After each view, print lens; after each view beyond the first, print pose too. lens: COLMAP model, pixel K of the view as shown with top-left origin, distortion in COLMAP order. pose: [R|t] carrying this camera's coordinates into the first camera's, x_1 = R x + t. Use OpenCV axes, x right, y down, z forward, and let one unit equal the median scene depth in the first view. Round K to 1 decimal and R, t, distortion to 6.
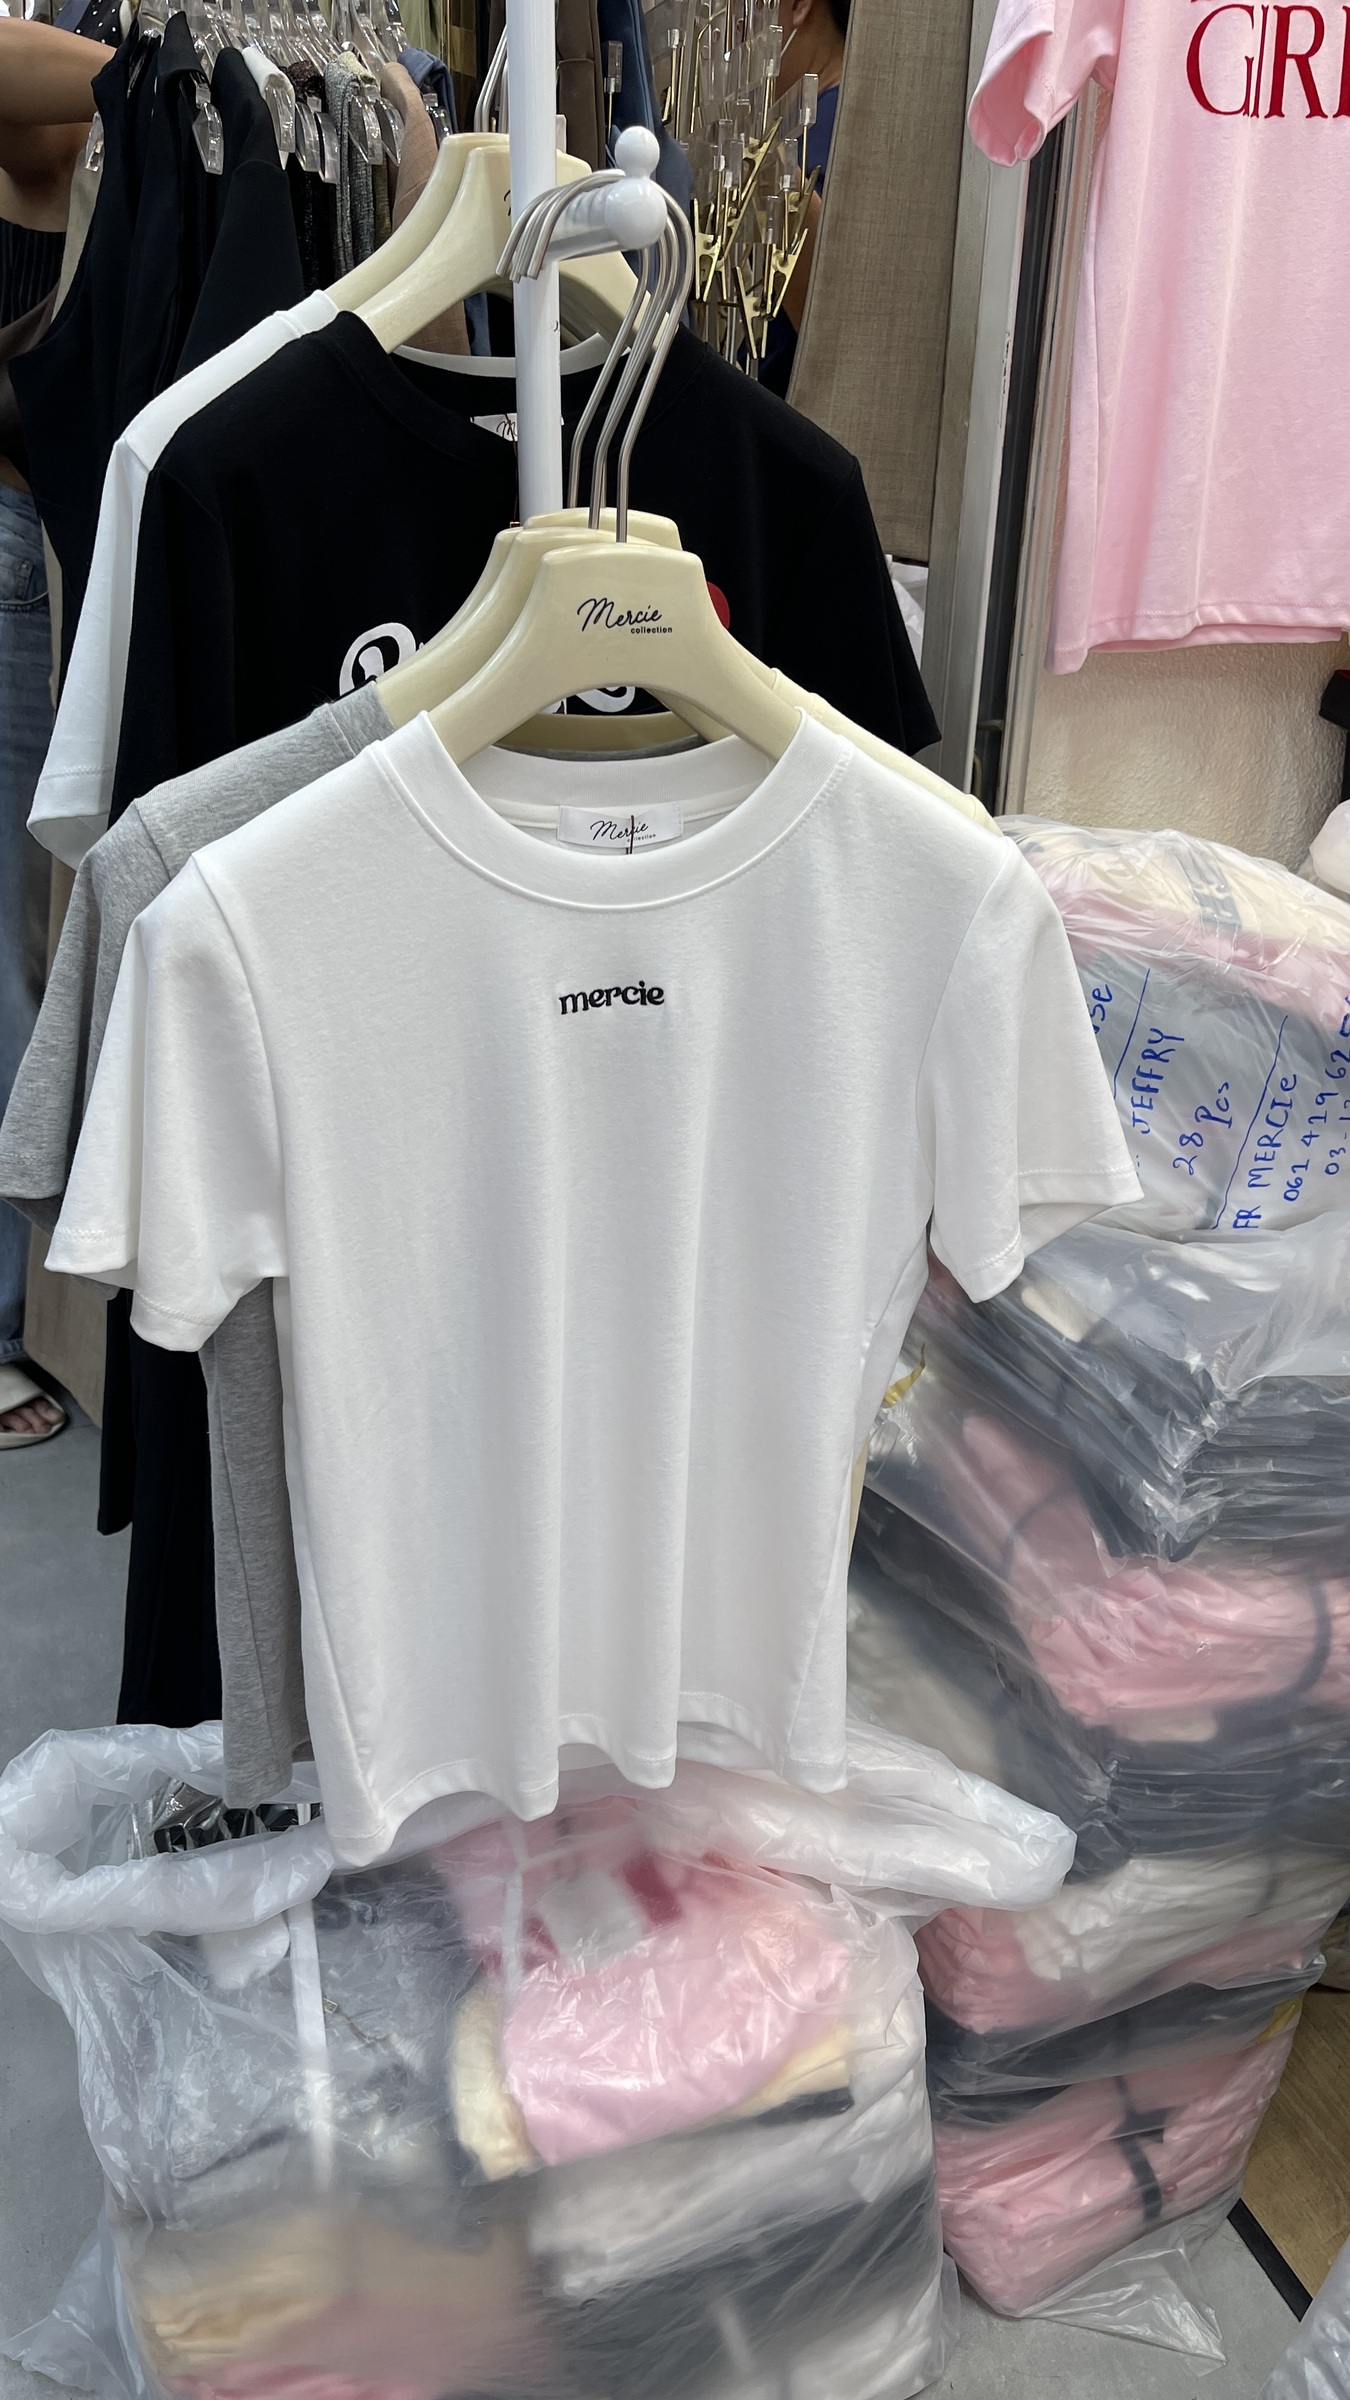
lens RADIAL K [[1781.3, 0, 685.4], [0, 1781.3, 1211.5], [0, 0, 1]] dist [0.057866, -0.087484]
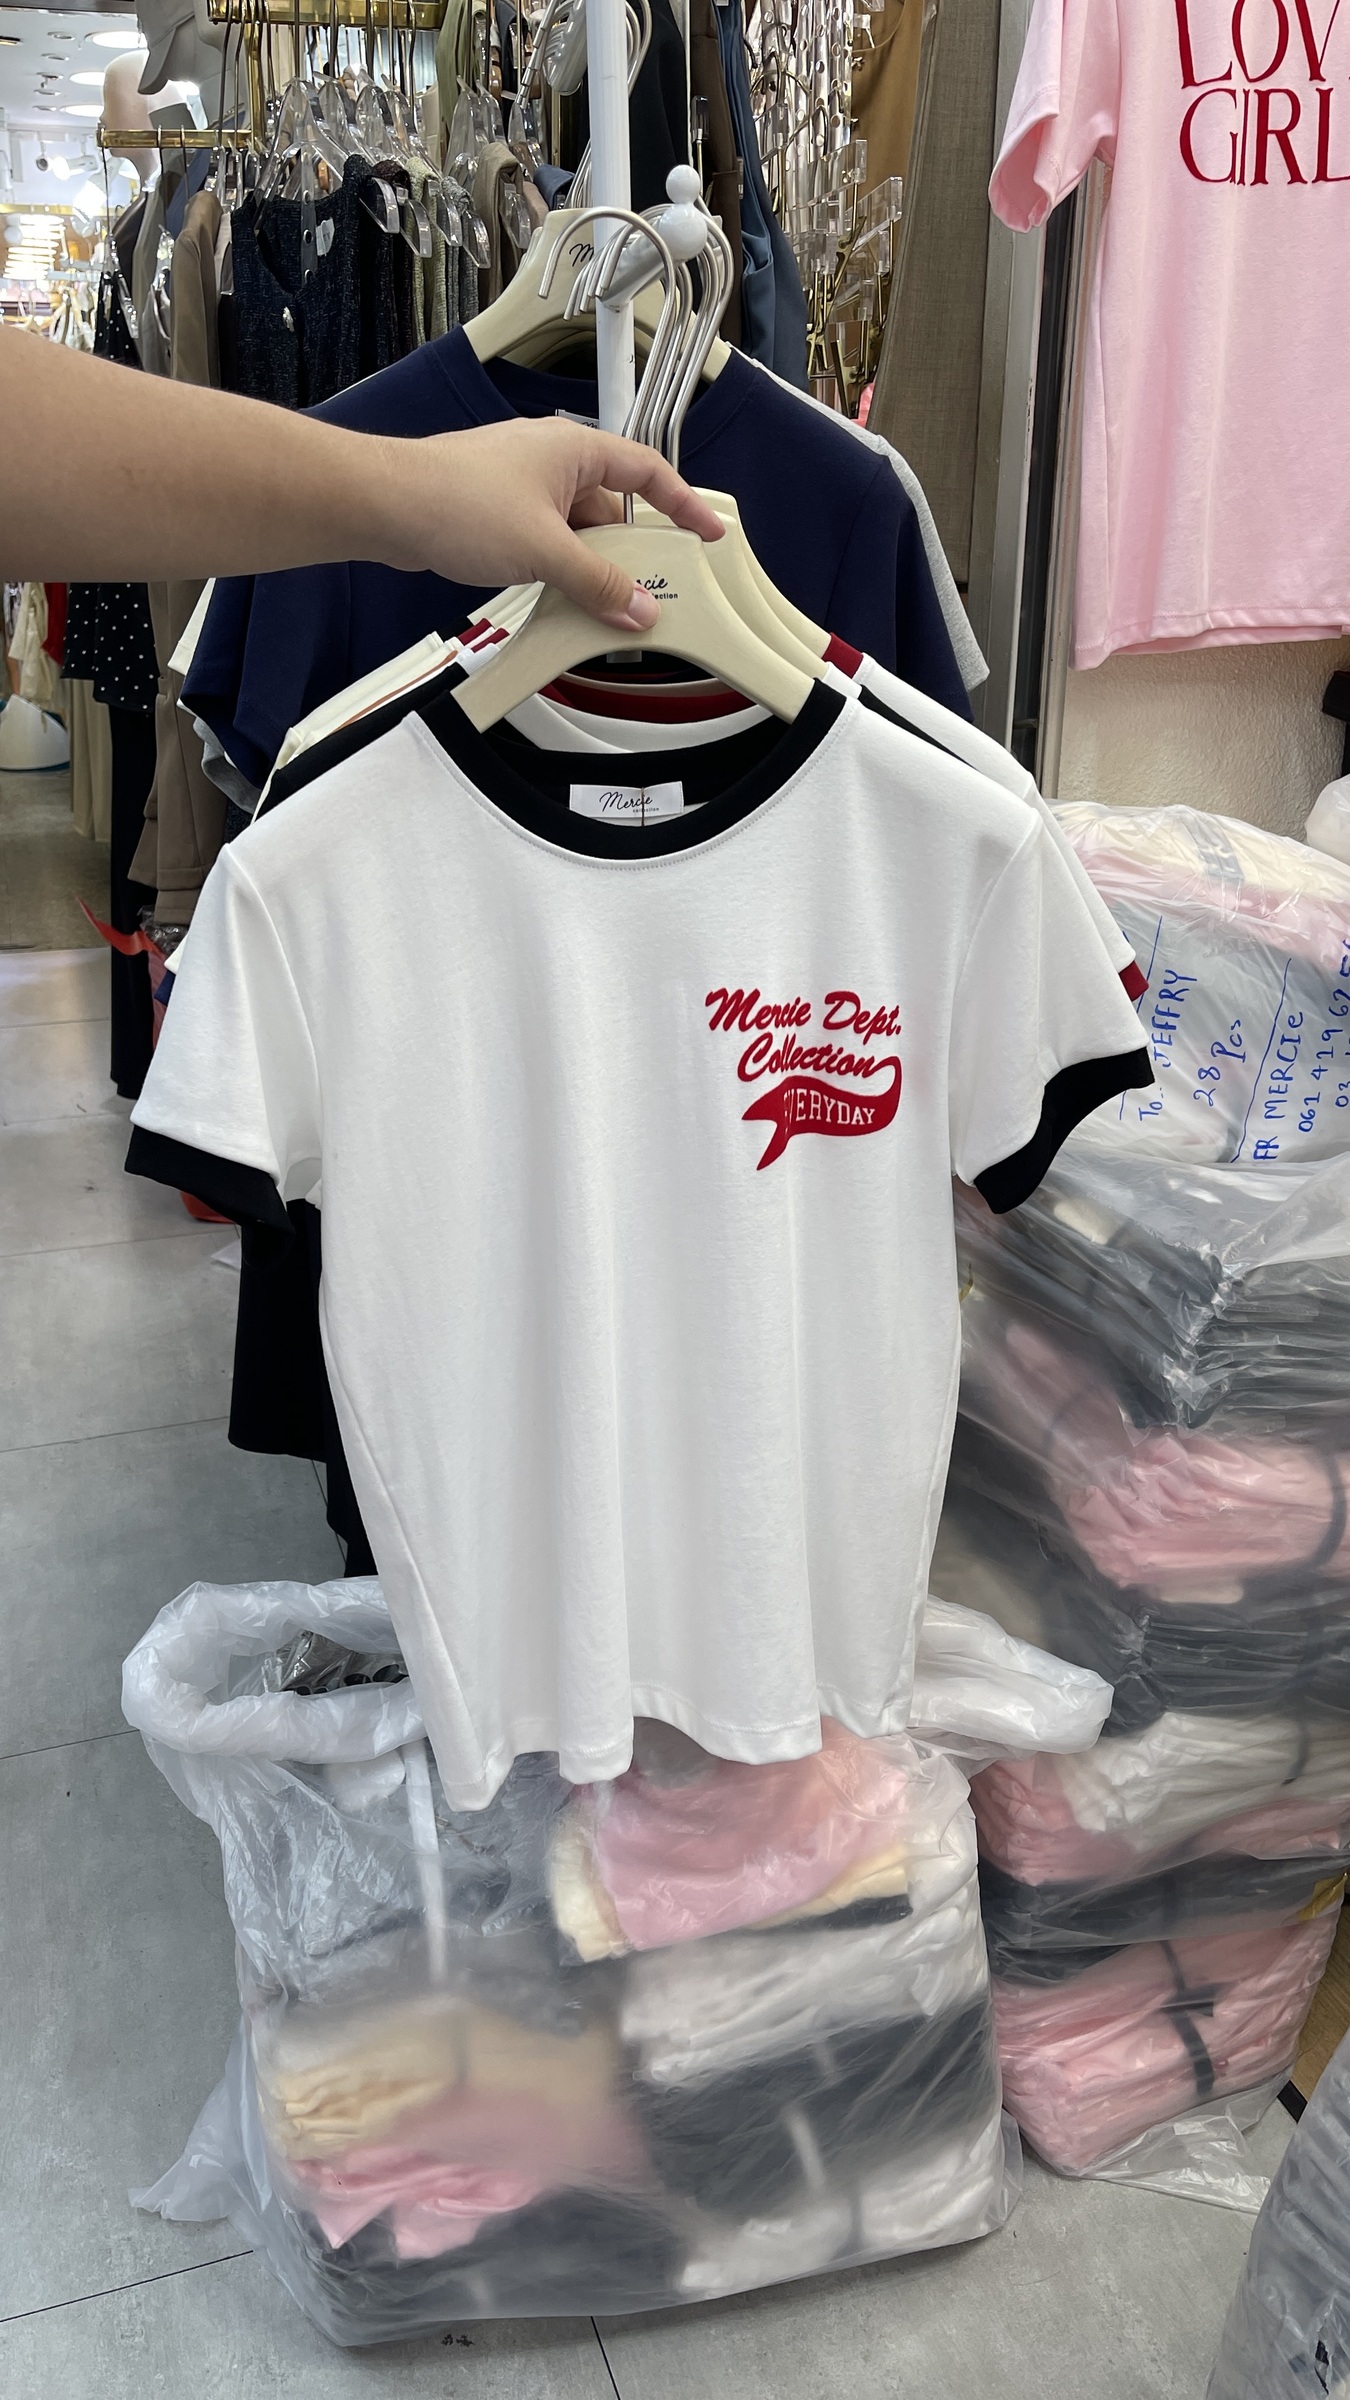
lens RADIAL K [[1805.1, 0, 683.3], [0, 1805.1, 1202.3], [0, 0, 1]] dist [0.036060, -0.041440]
pose [[0.998837, -0.009129, -0.047340, 0.009095], [0.005576, 0.997195, -0.074634, 0.133235], [0.047888, 0.074284, 0.996087, -0.139362]]
